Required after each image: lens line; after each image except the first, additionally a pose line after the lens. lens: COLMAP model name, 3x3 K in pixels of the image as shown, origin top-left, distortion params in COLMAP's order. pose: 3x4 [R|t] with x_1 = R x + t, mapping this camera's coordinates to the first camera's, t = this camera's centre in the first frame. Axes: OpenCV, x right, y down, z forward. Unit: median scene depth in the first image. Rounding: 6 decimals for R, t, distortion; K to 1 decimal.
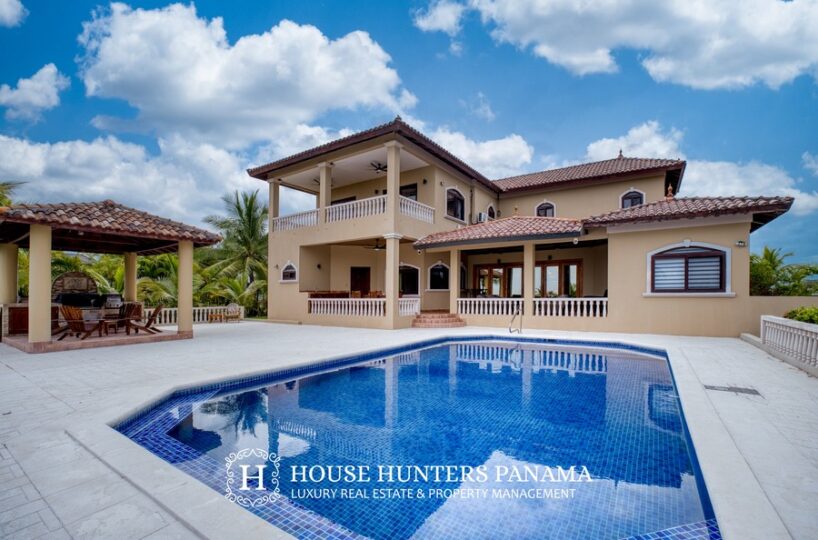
lens RADIAL K [[358.9, 0, 406.6], [0, 358.9, 290.5], [0, 0, 1]] dist [-0.024475, -0.000148]
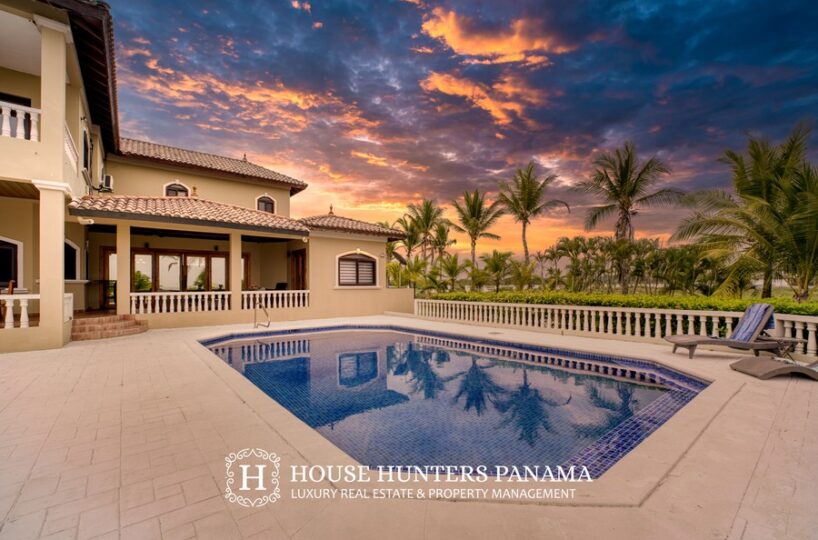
lens RADIAL K [[358.9, 0, 406.6], [0, 358.9, 290.5], [0, 0, 1]] dist [-0.024475, -0.000148]
pose [[0.306805, -0.007086, 0.951746, -0.414028], [-0.008555, 0.999911, 0.010203, 0.005962], [-0.951734, -0.011272, 0.306718, 0.295152]]
